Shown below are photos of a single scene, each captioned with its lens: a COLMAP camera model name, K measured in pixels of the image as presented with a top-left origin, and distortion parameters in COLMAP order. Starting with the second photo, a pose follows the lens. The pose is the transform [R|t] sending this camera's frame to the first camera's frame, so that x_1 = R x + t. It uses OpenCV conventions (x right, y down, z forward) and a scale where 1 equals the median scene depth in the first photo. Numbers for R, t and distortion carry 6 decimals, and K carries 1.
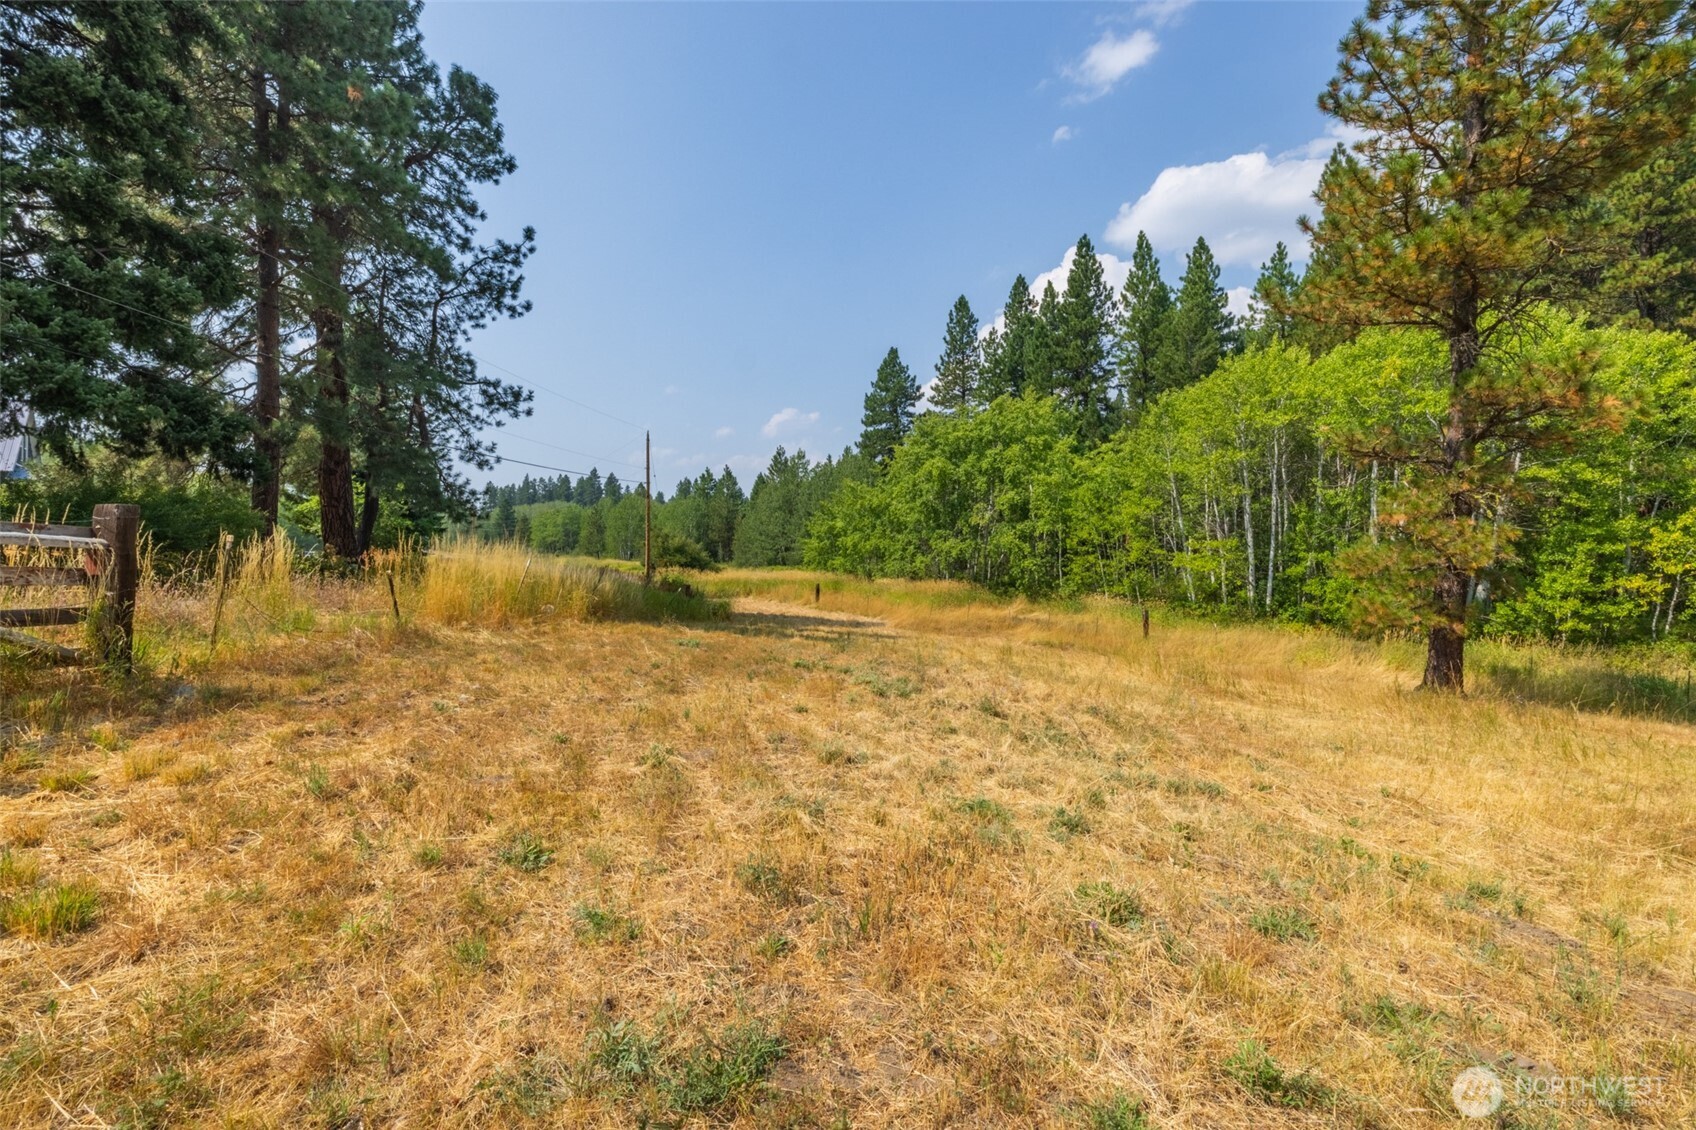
lens RADIAL K [[716.8, 0, 855.6], [0, 716.8, 535.0], [0, 0, 1]] dist [-0.000211, -0.000147]
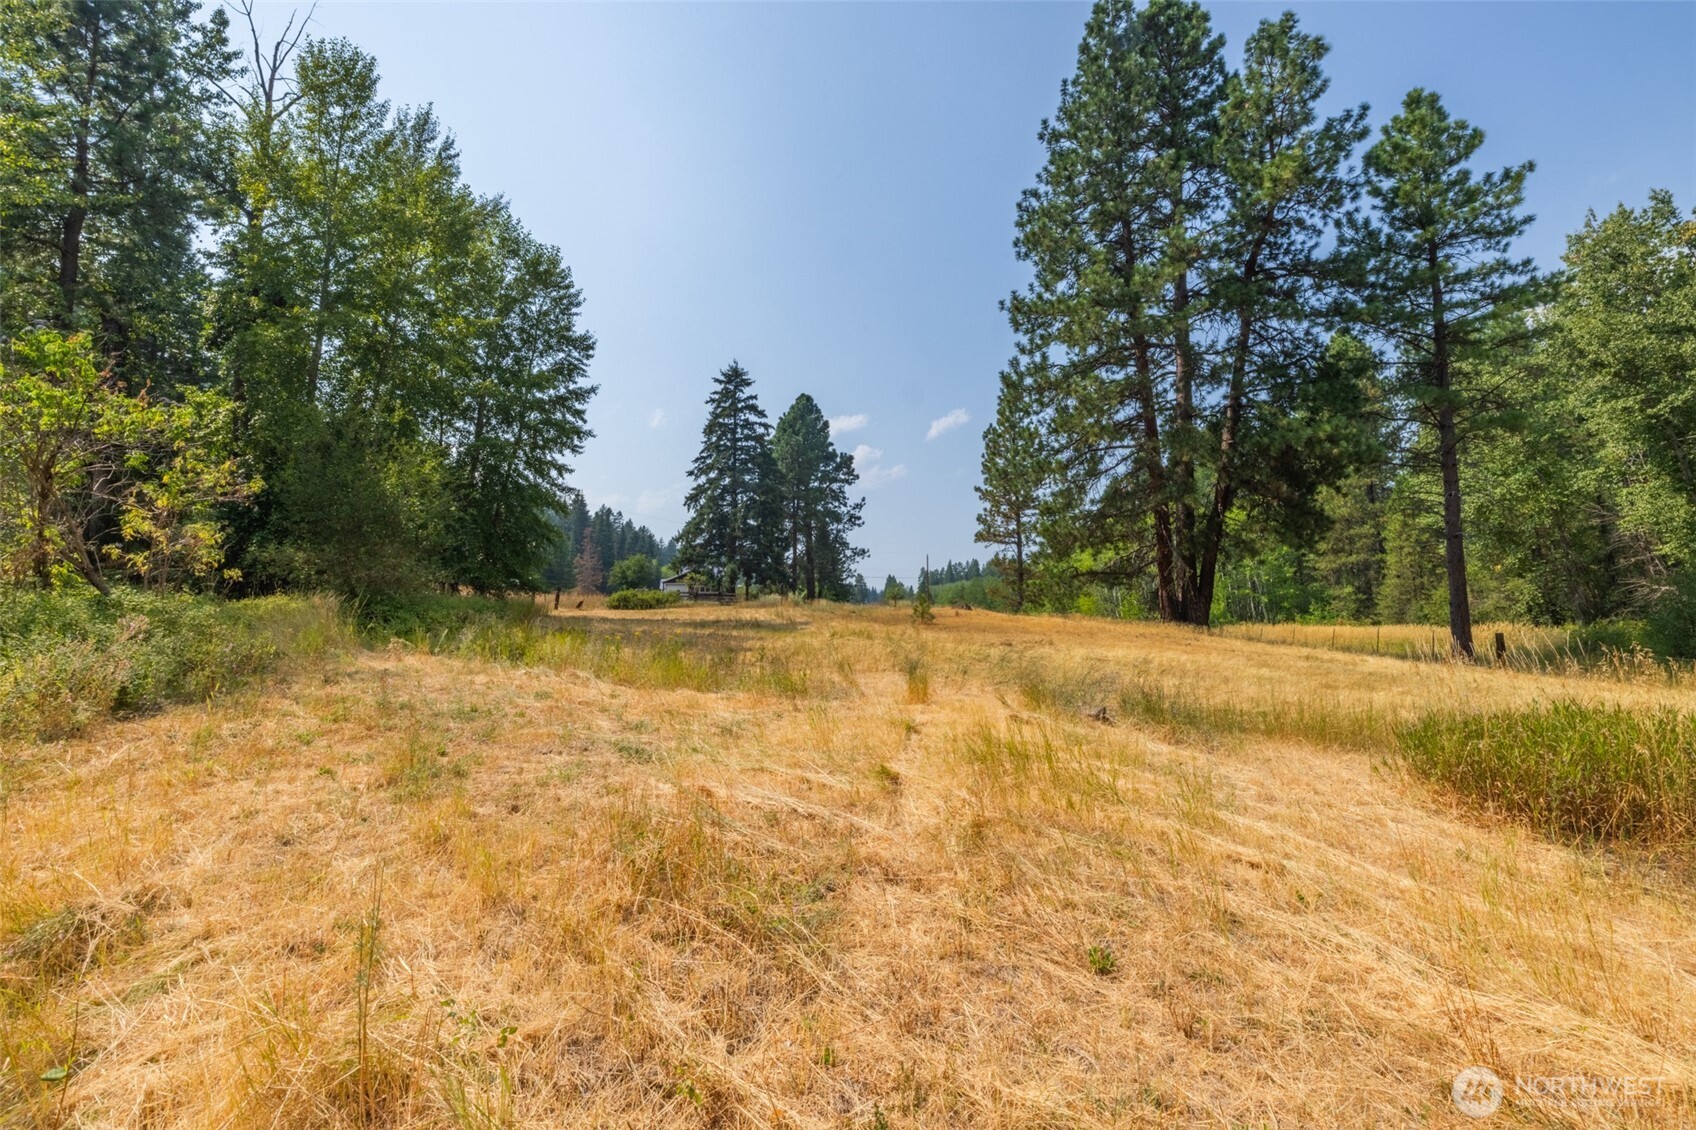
lens RADIAL K [[716.8, 0, 855.6], [0, 716.8, 535.0], [0, 0, 1]] dist [-0.000211, -0.000147]
pose [[0.833040, -0.060849, -0.549857, 0.705143], [0.003318, 0.994464, -0.105023, 0.024084], [0.553203, 0.085664, 0.828630, -0.905094]]
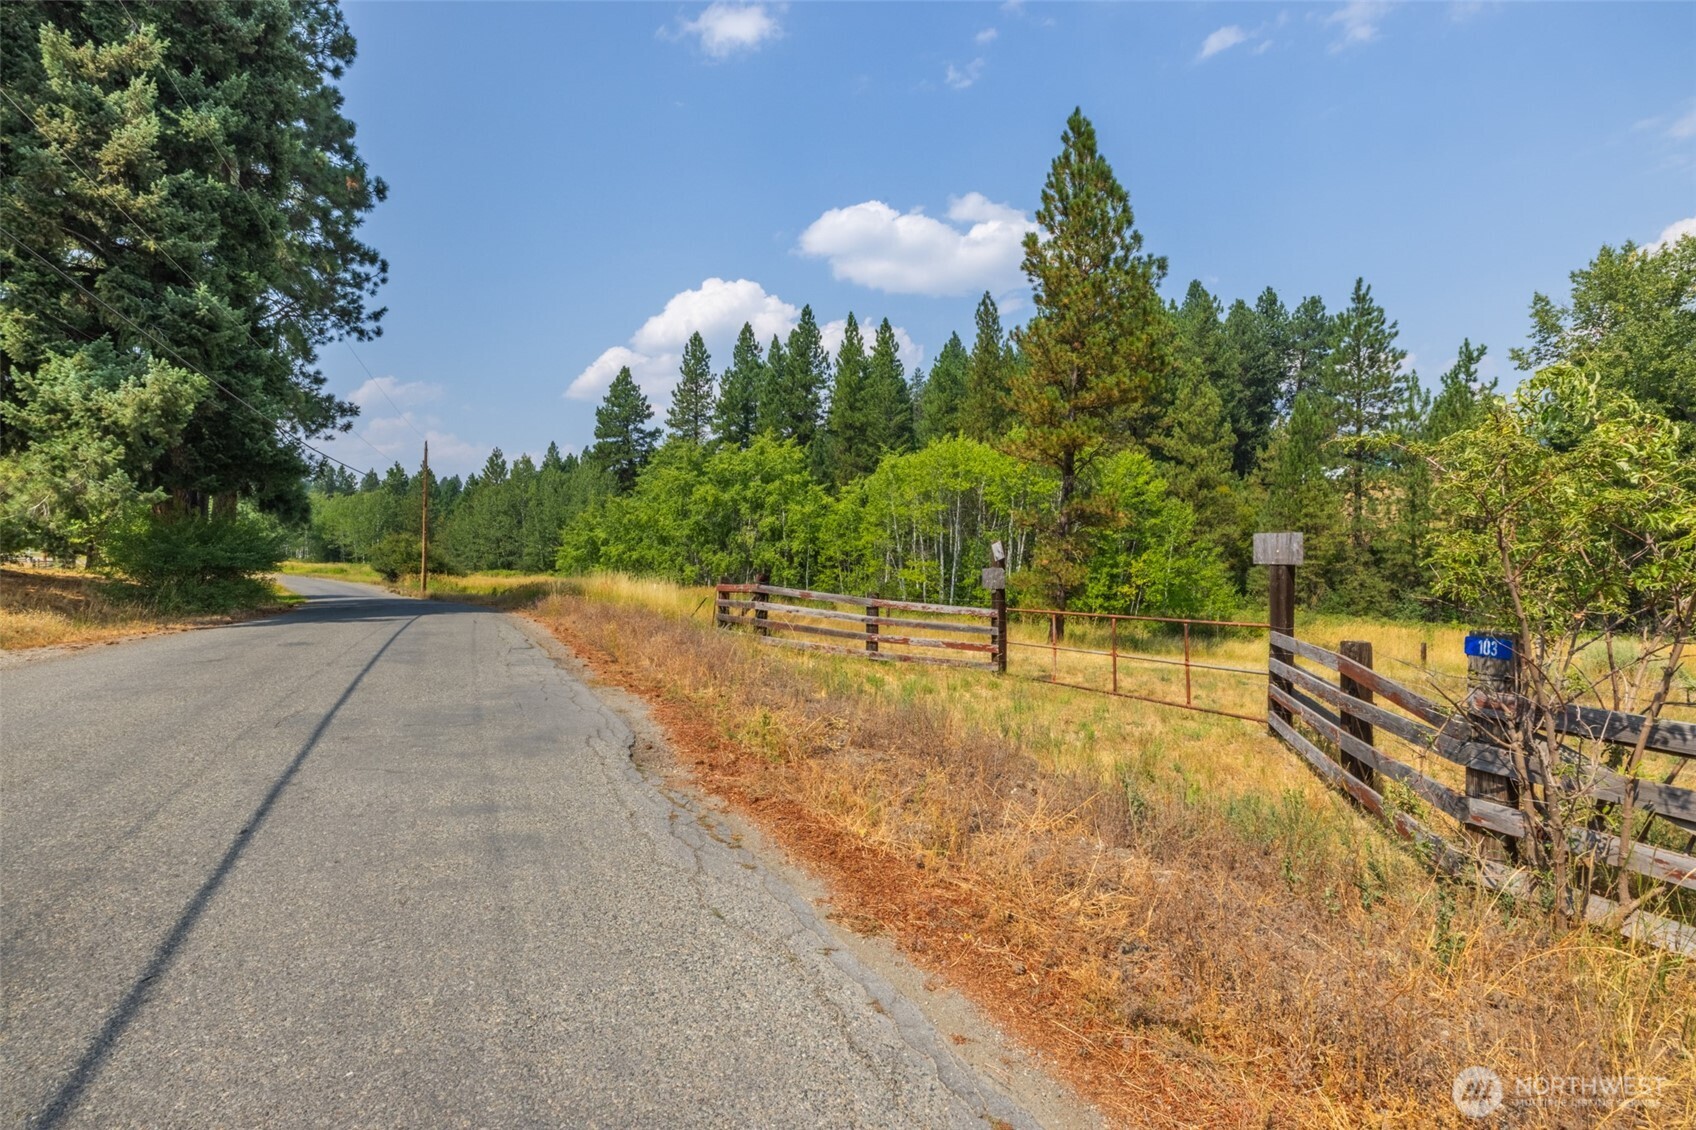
lens RADIAL K [[714.6, 0, 850.2], [0, 714.6, 538.0], [0, 0, 1]] dist [0.000787, -0.000002]
pose [[0.894280, 0.027526, 0.446660, -0.185600], [-0.028809, 0.999577, -0.003920, -0.018371], [-0.446579, -0.009362, 0.894695, -0.165773]]
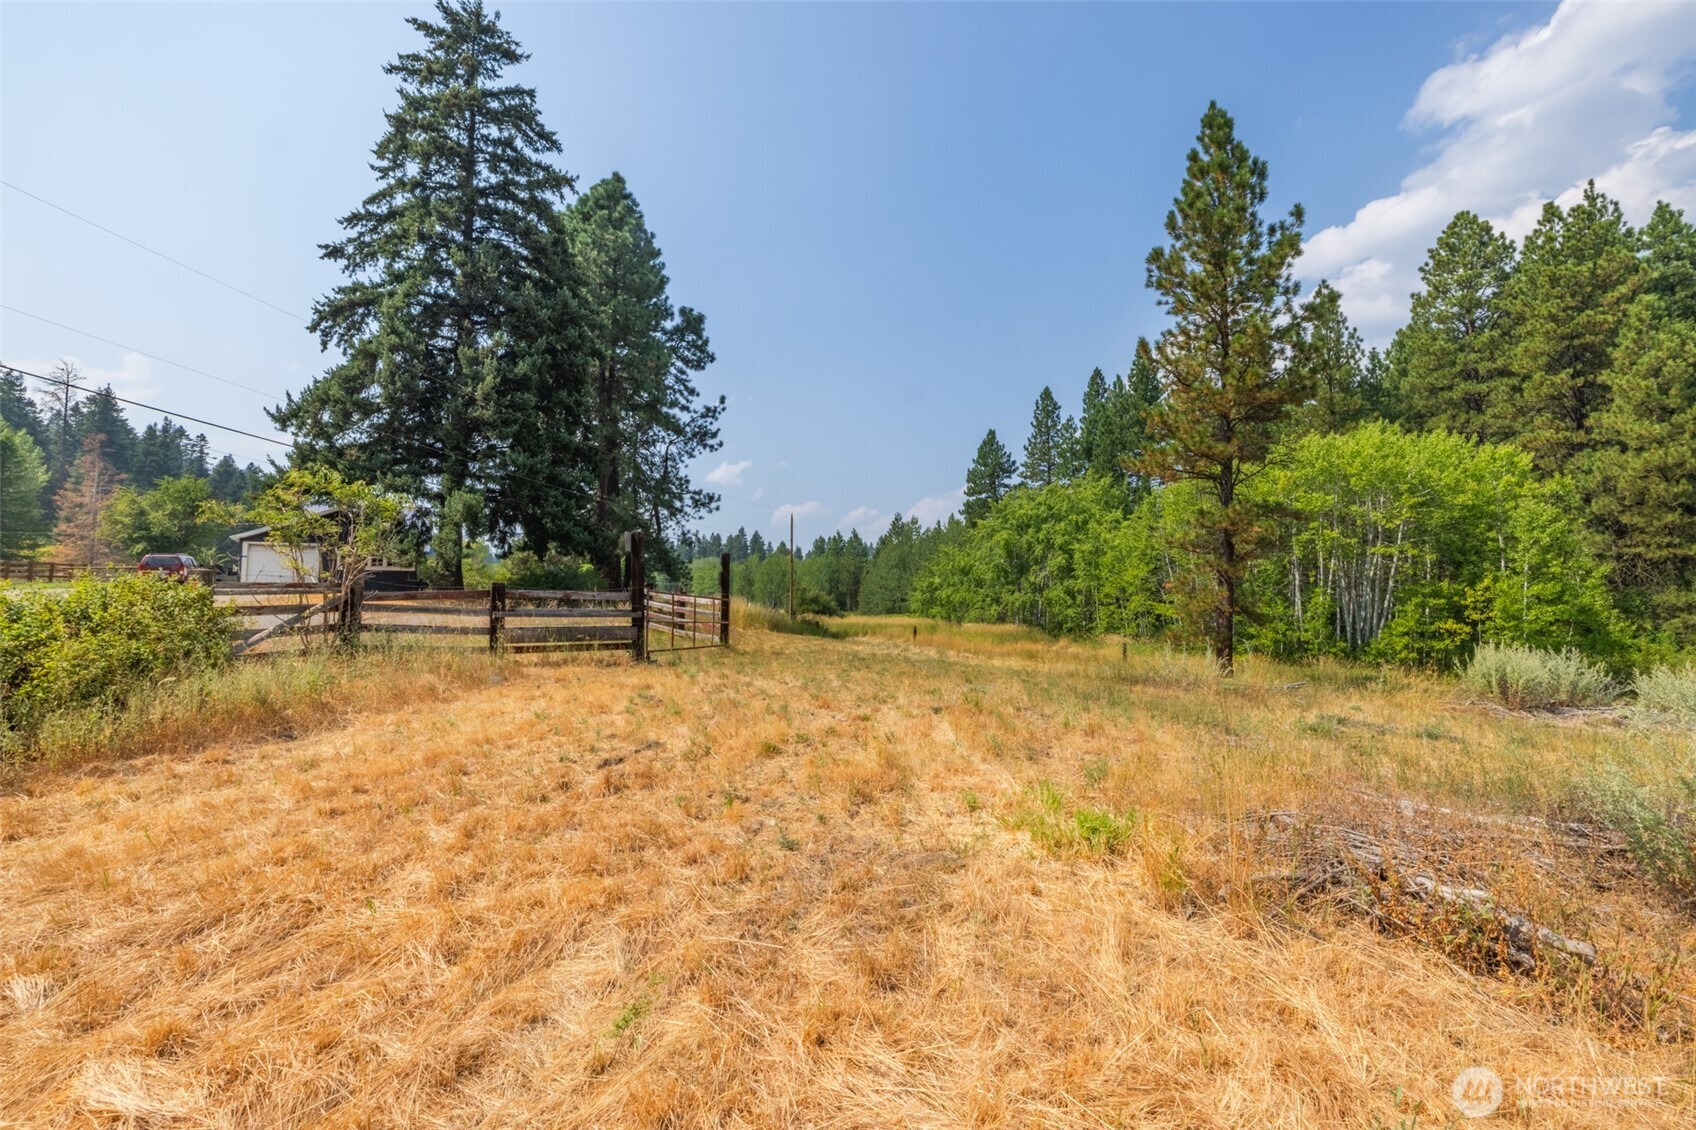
lens RADIAL K [[716.8, 0, 855.6], [0, 716.8, 535.0], [0, 0, 1]] dist [-0.000211, -0.000147]
pose [[0.982866, -0.011388, -0.183971, 0.076062], [-0.001819, 0.997442, -0.071458, -0.005005], [0.184314, 0.070568, 0.980331, -0.297573]]
